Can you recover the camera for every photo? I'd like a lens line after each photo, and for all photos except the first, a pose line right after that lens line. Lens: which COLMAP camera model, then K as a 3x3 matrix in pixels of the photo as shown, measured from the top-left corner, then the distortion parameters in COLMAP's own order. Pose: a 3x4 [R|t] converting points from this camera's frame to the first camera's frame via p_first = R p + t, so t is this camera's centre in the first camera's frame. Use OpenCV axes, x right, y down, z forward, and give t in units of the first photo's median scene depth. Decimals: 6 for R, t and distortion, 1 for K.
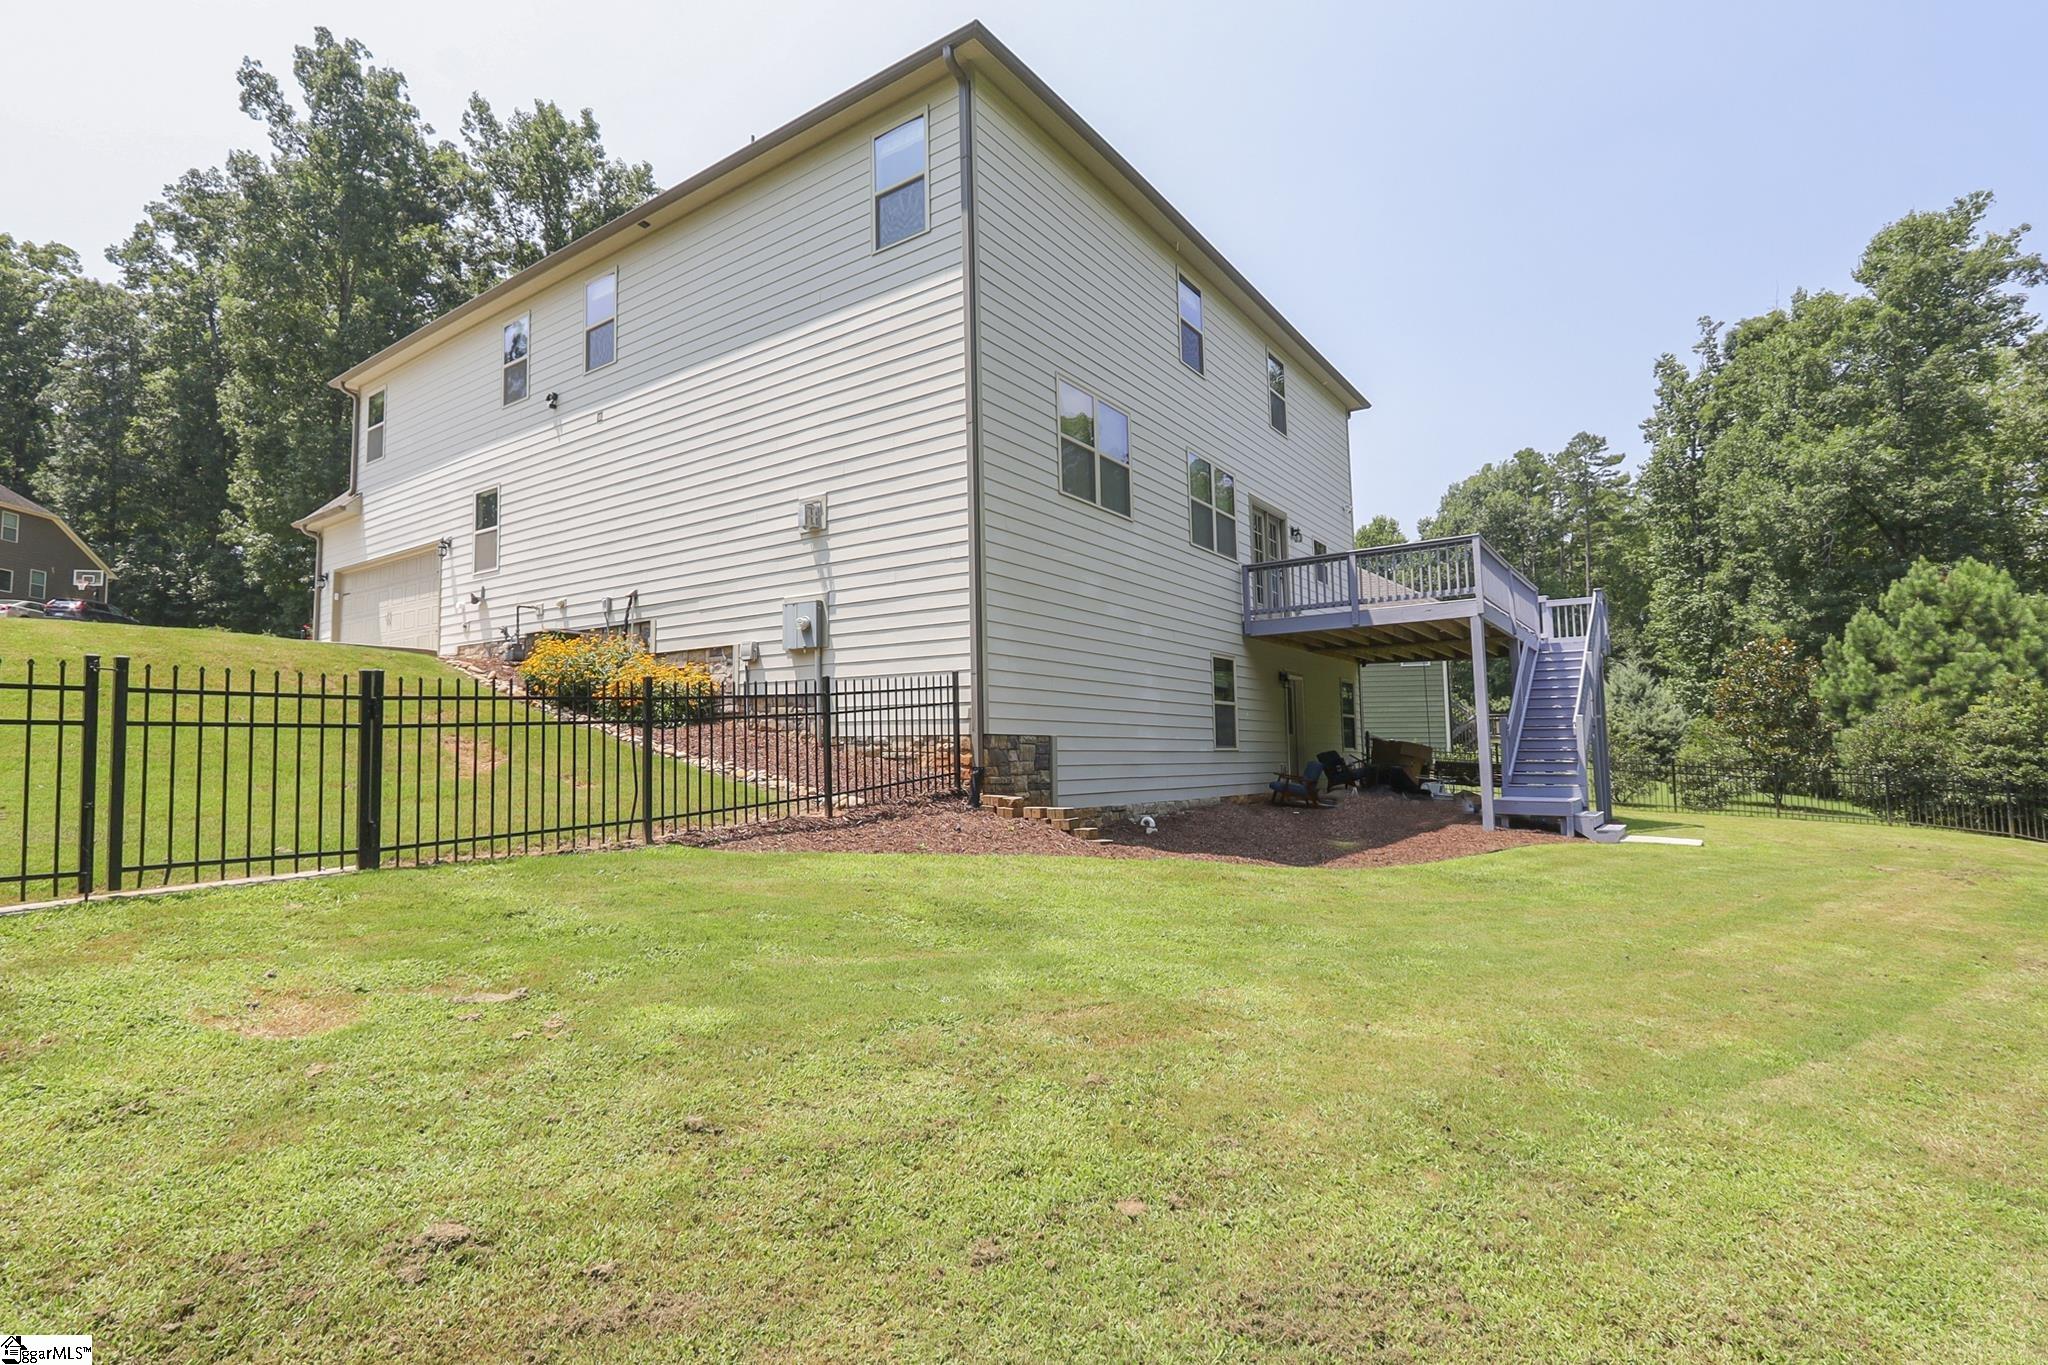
lens RADIAL K [[955.6, 0, 1023.5], [0, 955.6, 673.8], [0, 0, 1]] dist [-0.003510, -0.001104]
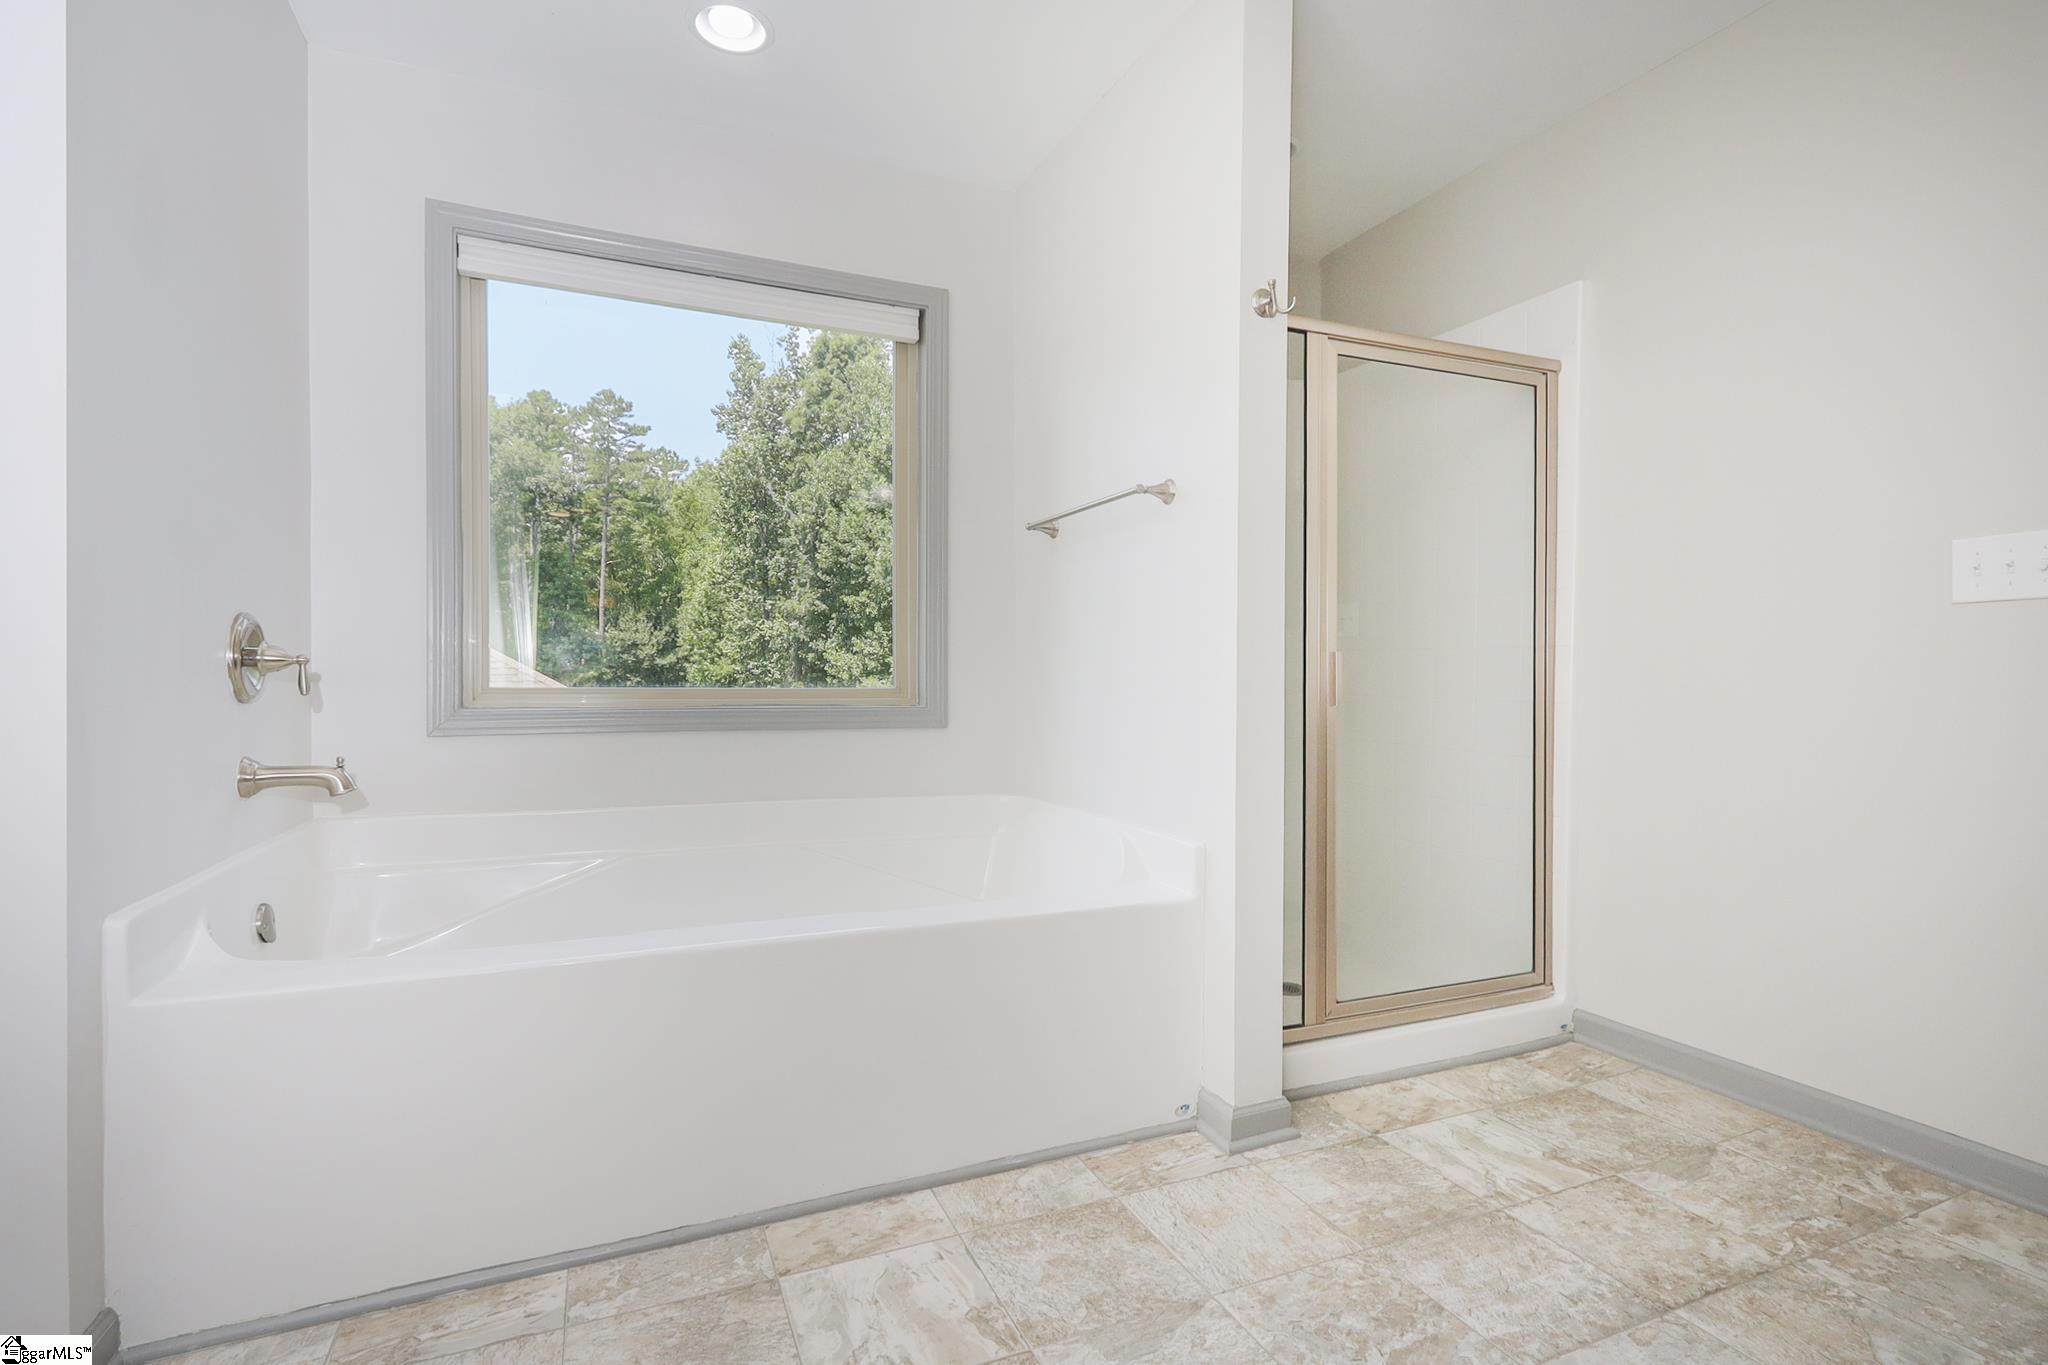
lens RADIAL K [[955.6, 0, 1023.5], [0, 955.6, 673.8], [0, 0, 1]] dist [-0.003510, -0.001104]
pose [[0.511761, 0.008477, 0.859086, 0.058518], [-0.070050, 0.997034, 0.031892, -0.072555], [-0.856268, -0.076500, 0.510836, 0.310208]]
